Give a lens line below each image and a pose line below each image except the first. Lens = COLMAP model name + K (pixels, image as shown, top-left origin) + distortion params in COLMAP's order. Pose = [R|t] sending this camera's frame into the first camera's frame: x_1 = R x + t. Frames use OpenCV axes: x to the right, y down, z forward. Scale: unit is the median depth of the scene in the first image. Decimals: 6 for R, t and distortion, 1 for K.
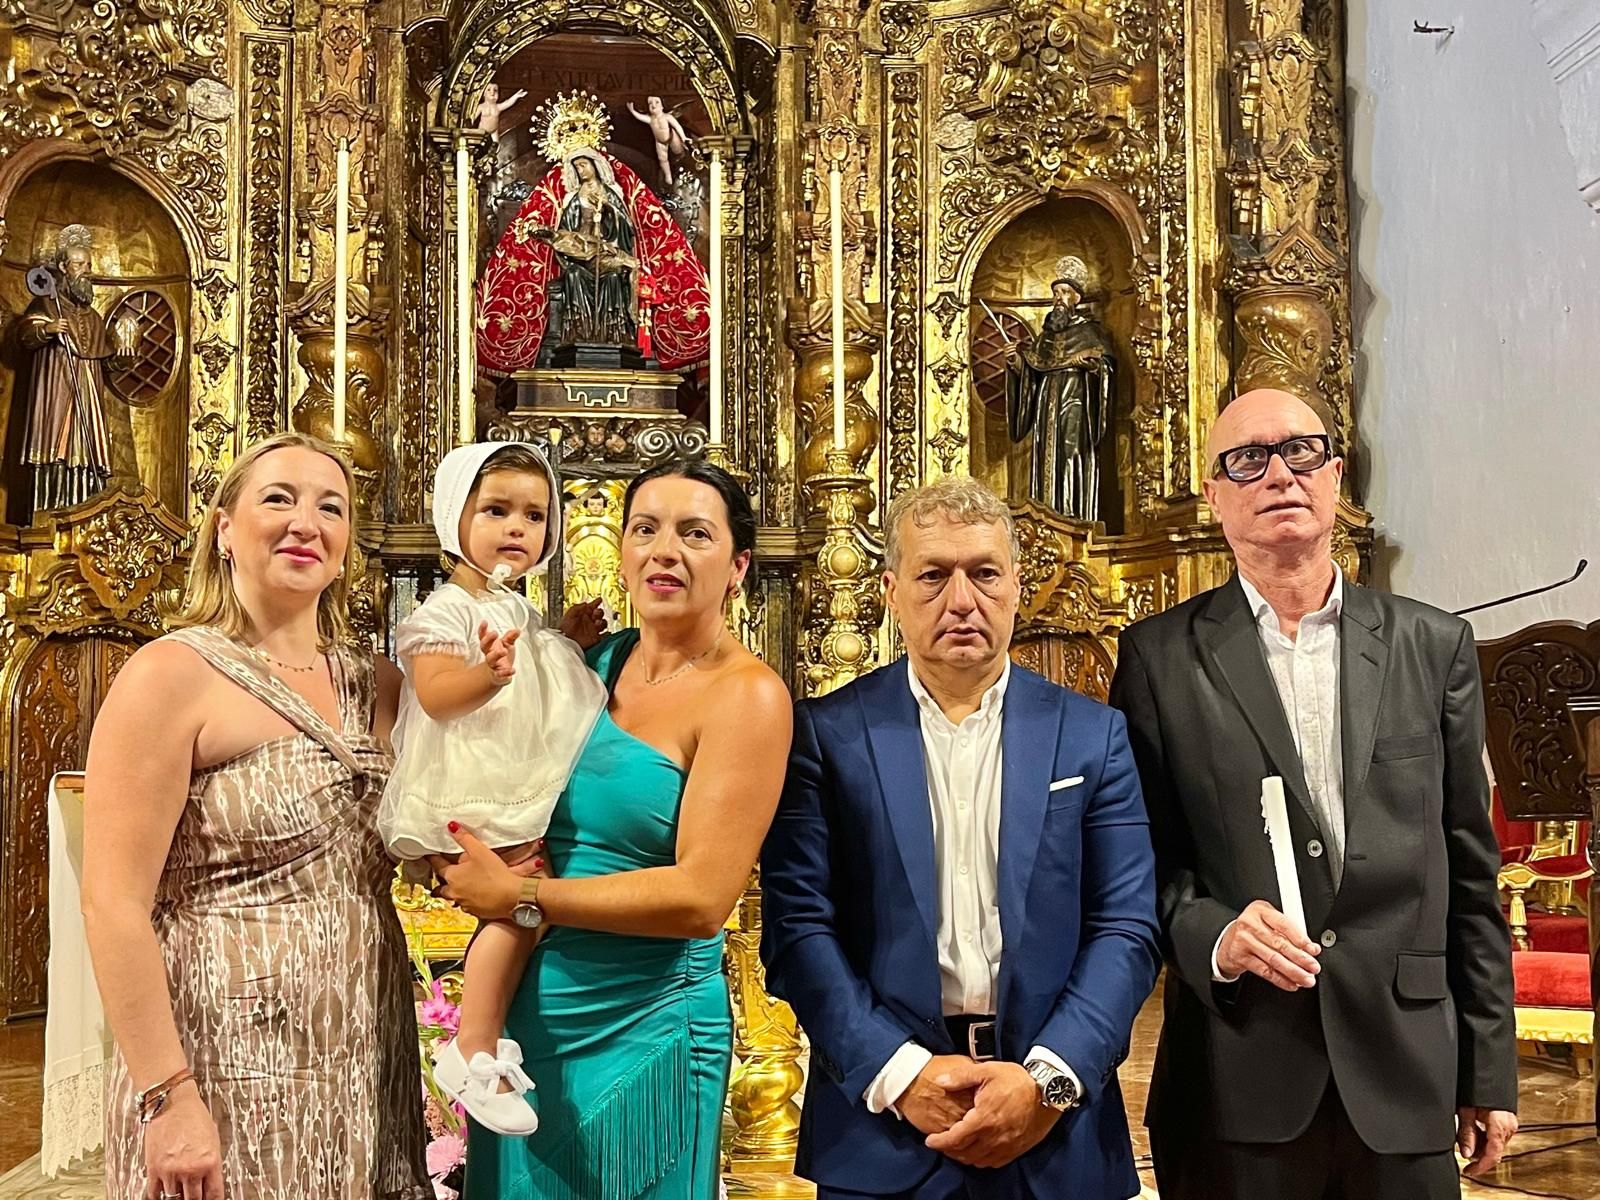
lens RADIAL K [[1961.8, 0, 818.9], [0, 1961.8, 625.3], [0, 0, 1]] dist [0.030724, 0.000000]
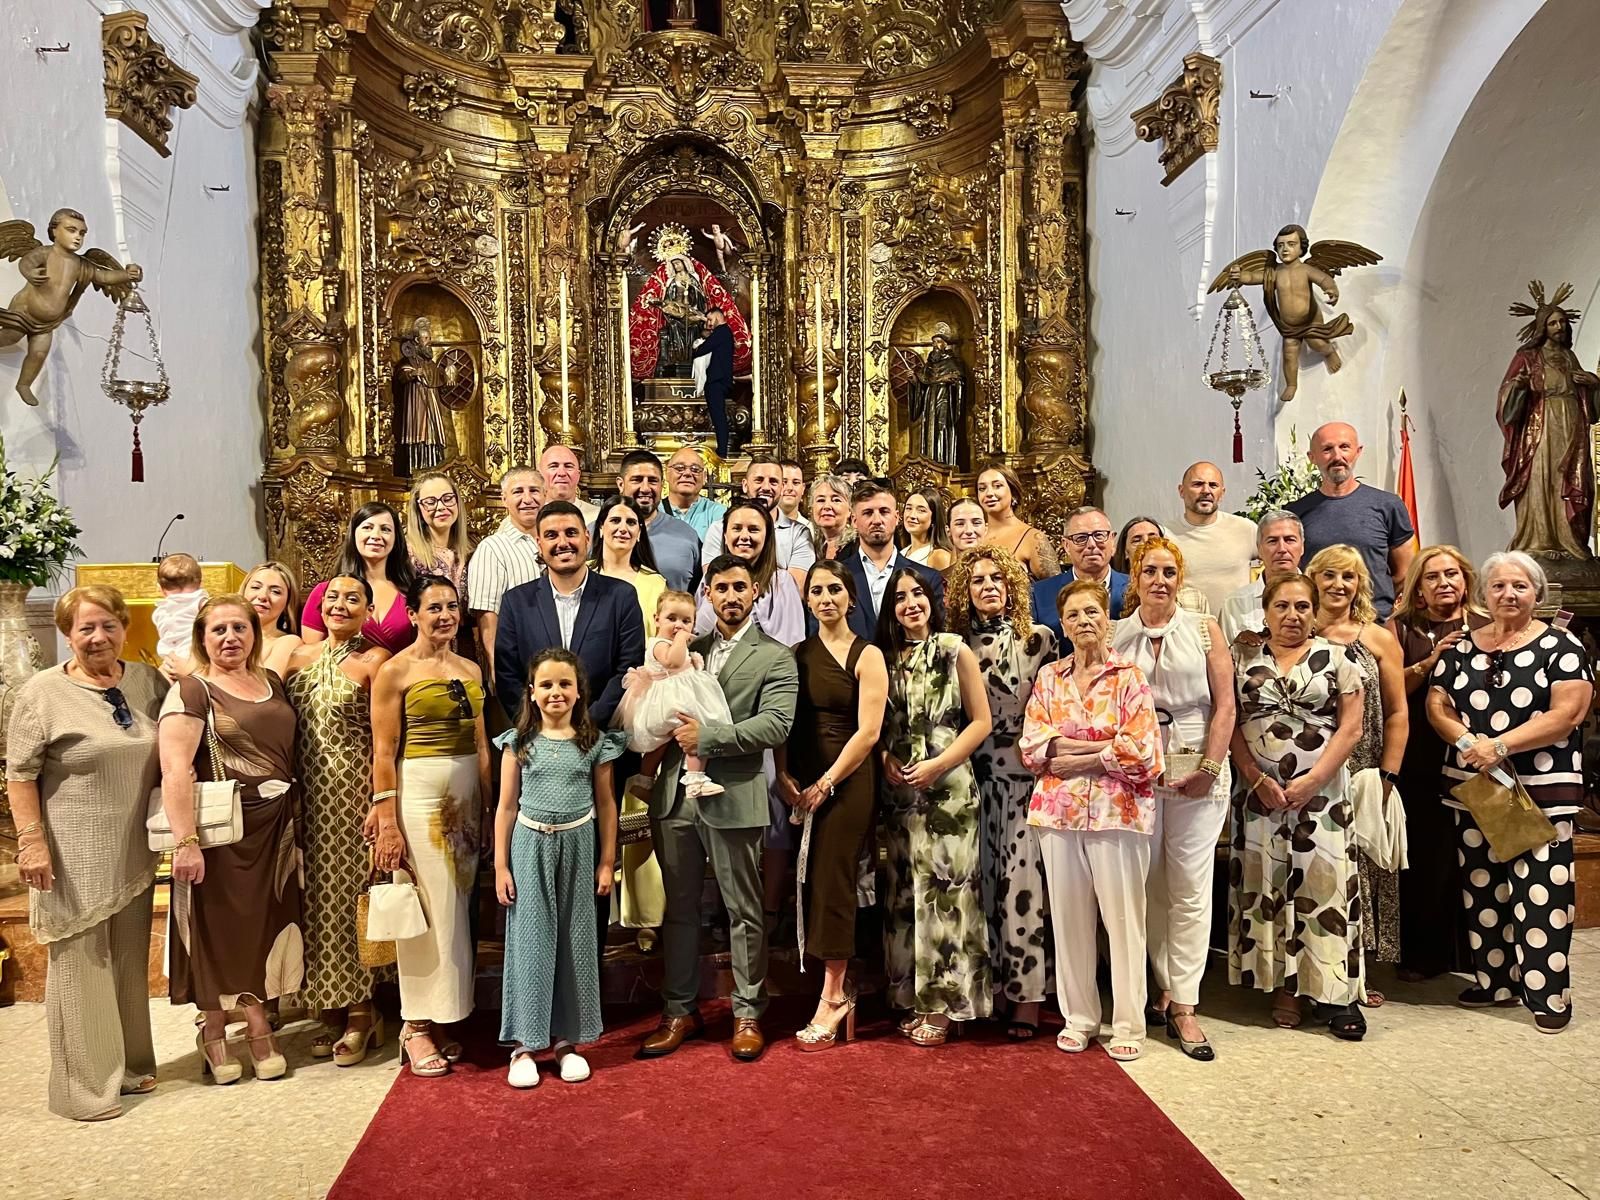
lens RADIAL K [[1230.0, 0, 791.6], [0, 1230.0, 603.6], [0, 0, 1]] dist [0.047173, -0.053713]
pose [[0.999892, -0.012465, -0.007830, -0.010708], [0.013154, 0.995366, 0.095253, -0.033257], [0.006606, -0.095346, 0.995422, -0.211903]]
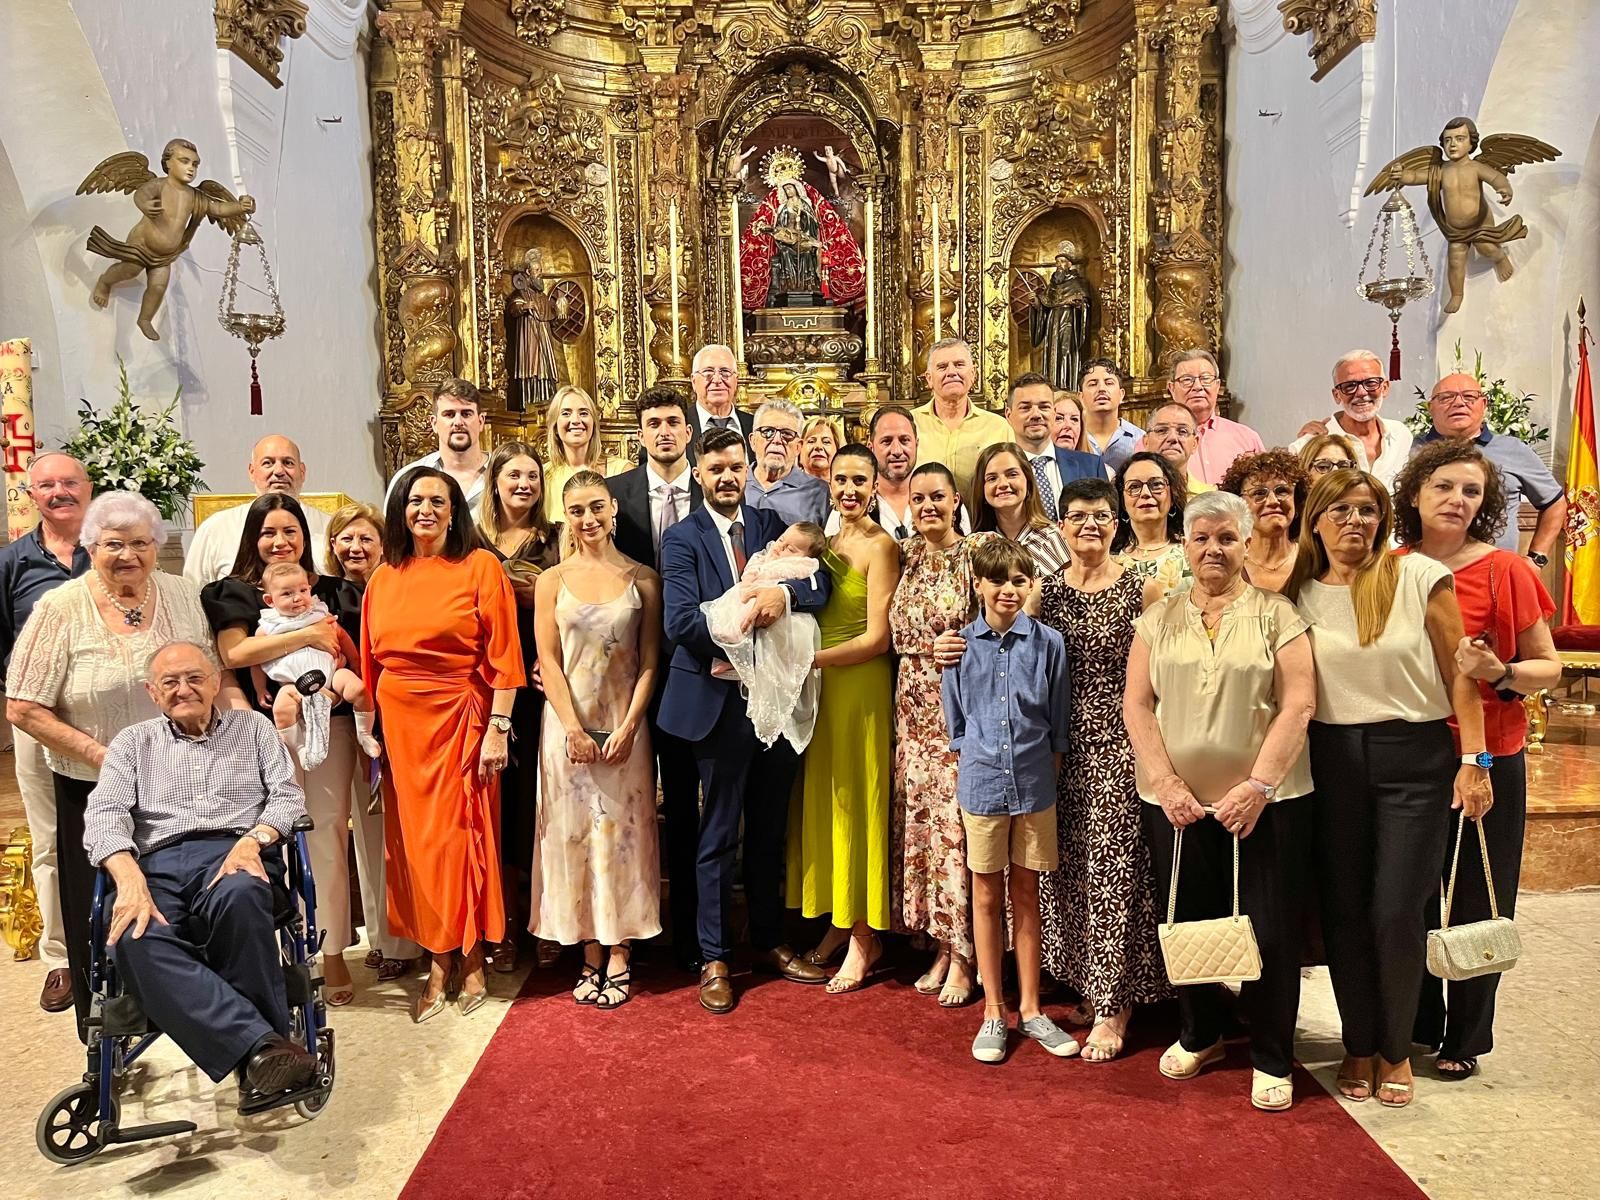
lens RADIAL K [[1230.0, 0, 791.3], [0, 1230.0, 604.1], [0, 0, 1]] dist [0.047173, -0.053713]
pose [[0.994967, -0.009754, -0.099731, -0.012653], [0.024078, 0.989366, 0.143443, -0.027357], [0.097271, -0.145122, 0.984621, -0.189889]]
